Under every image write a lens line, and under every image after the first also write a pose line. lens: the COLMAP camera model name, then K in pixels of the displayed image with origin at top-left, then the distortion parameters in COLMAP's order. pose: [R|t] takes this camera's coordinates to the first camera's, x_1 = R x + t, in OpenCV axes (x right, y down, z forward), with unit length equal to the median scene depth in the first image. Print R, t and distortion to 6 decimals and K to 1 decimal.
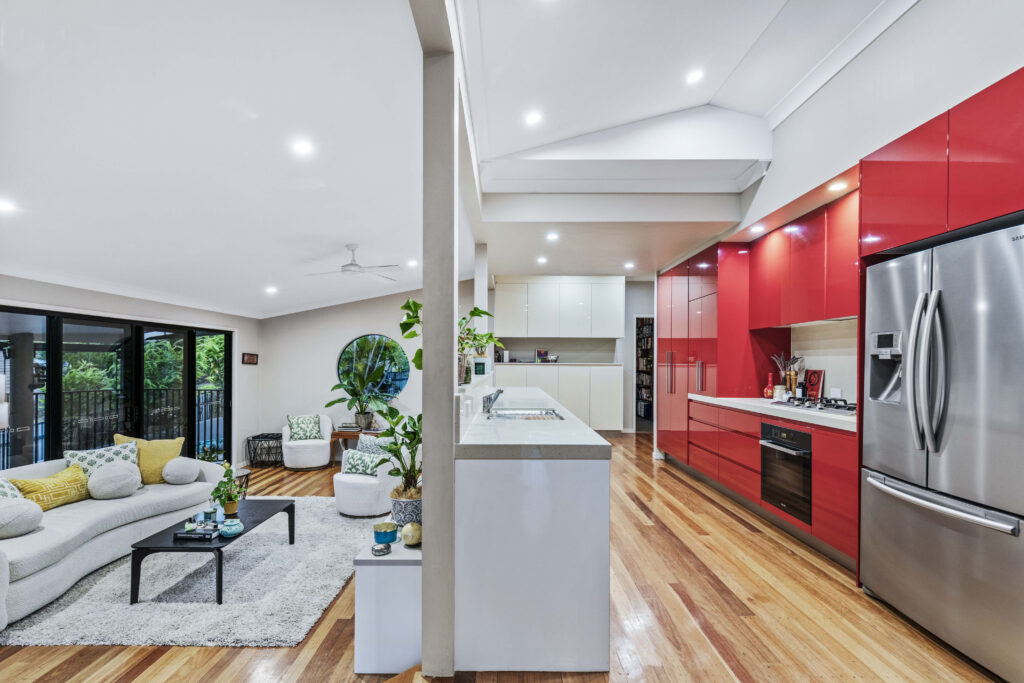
lens RADIAL K [[502.2, 0, 495.1], [0, 502.2, 370.2], [0, 0, 1]] dist [0.005779, -0.000782]
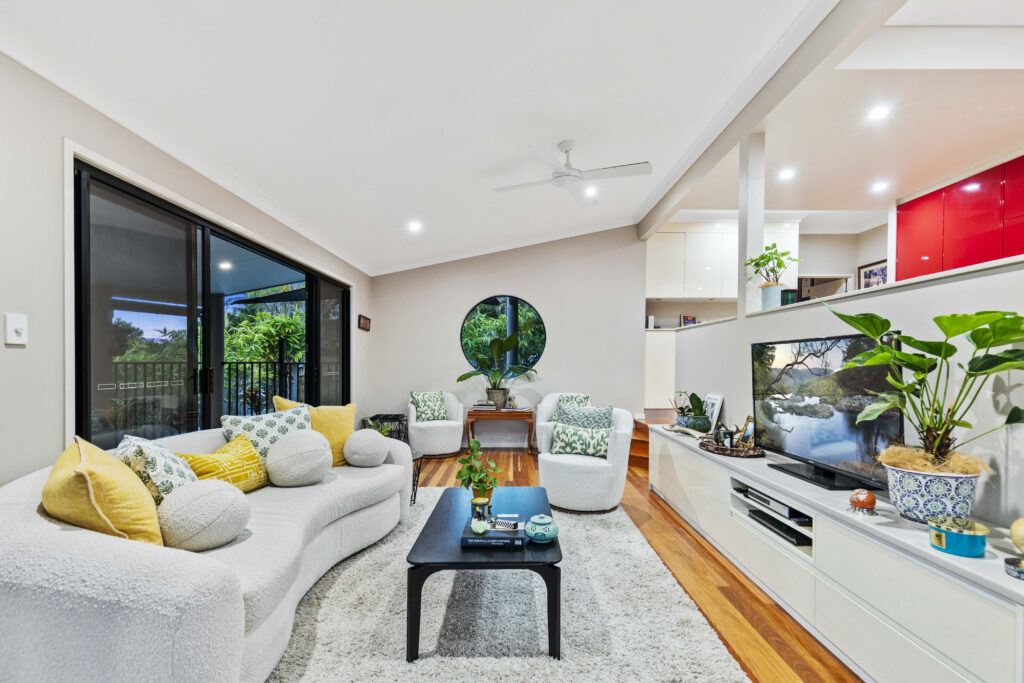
lens RADIAL K [[531.1, 0, 551.2], [0, 531.1, 360.1], [0, 0, 1]] dist [-0.010495, 0.001553]
pose [[0.999901, -0.010803, 0.008984, -0.412213], [0.010801, 0.999942, 0.000222, 0.088735], [-0.008986, -0.000125, 0.999960, 0.287962]]
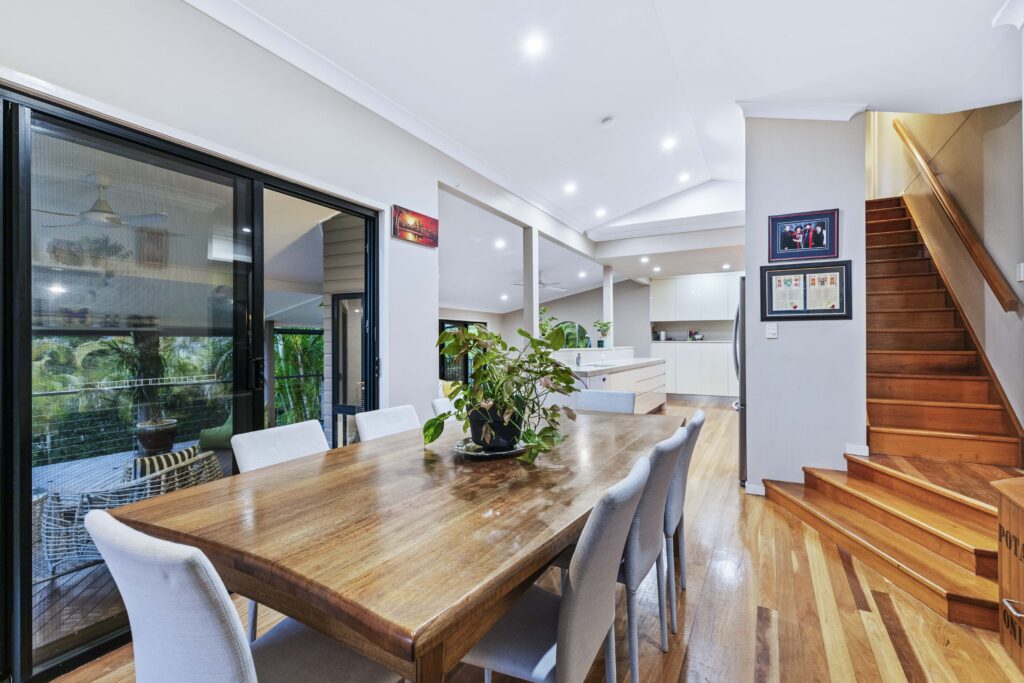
lens RADIAL K [[502.2, 0, 511.1], [0, 502.2, 344.5], [0, 0, 1]] dist [0.005779, -0.000782]
pose [[0.906135, -0.015562, -0.422703, 0.411025], [0.009437, 0.999818, -0.016579, 0.022260], [0.422884, 0.011034, 0.906117, -0.611683]]
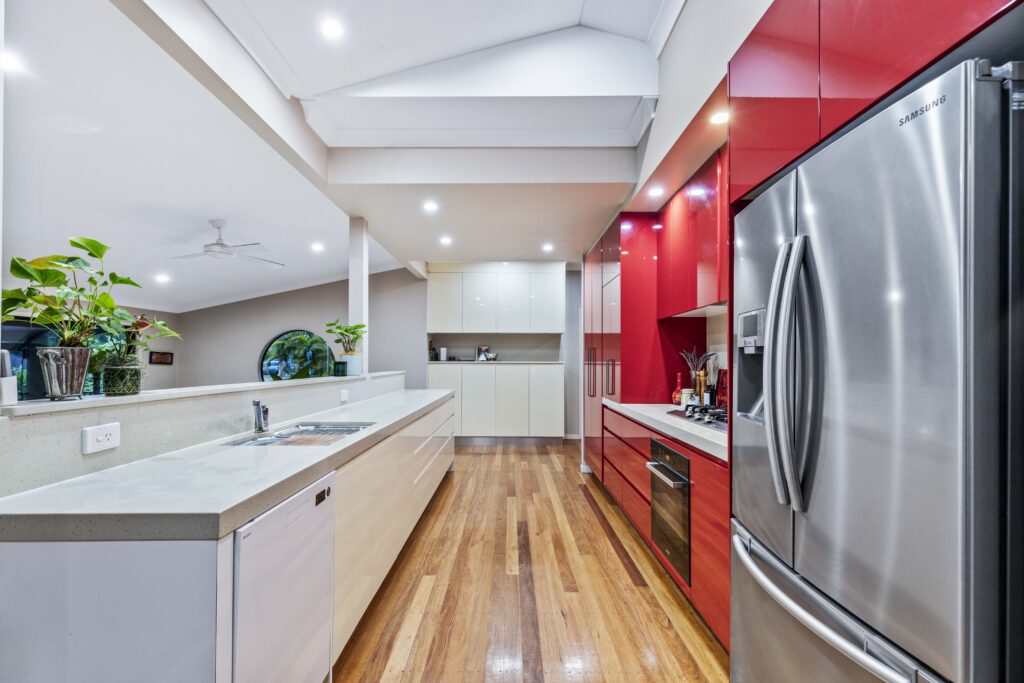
lens RADIAL K [[502.2, 0, 519.1], [0, 502.2, 361.1], [0, 0, 1]] dist [0.005779, -0.000782]
pose [[0.999122, -0.003548, 0.041746, 0.233052], [0.004185, 0.999876, -0.015170, -0.002108], [-0.041687, 0.015332, 0.999013, 0.190906]]
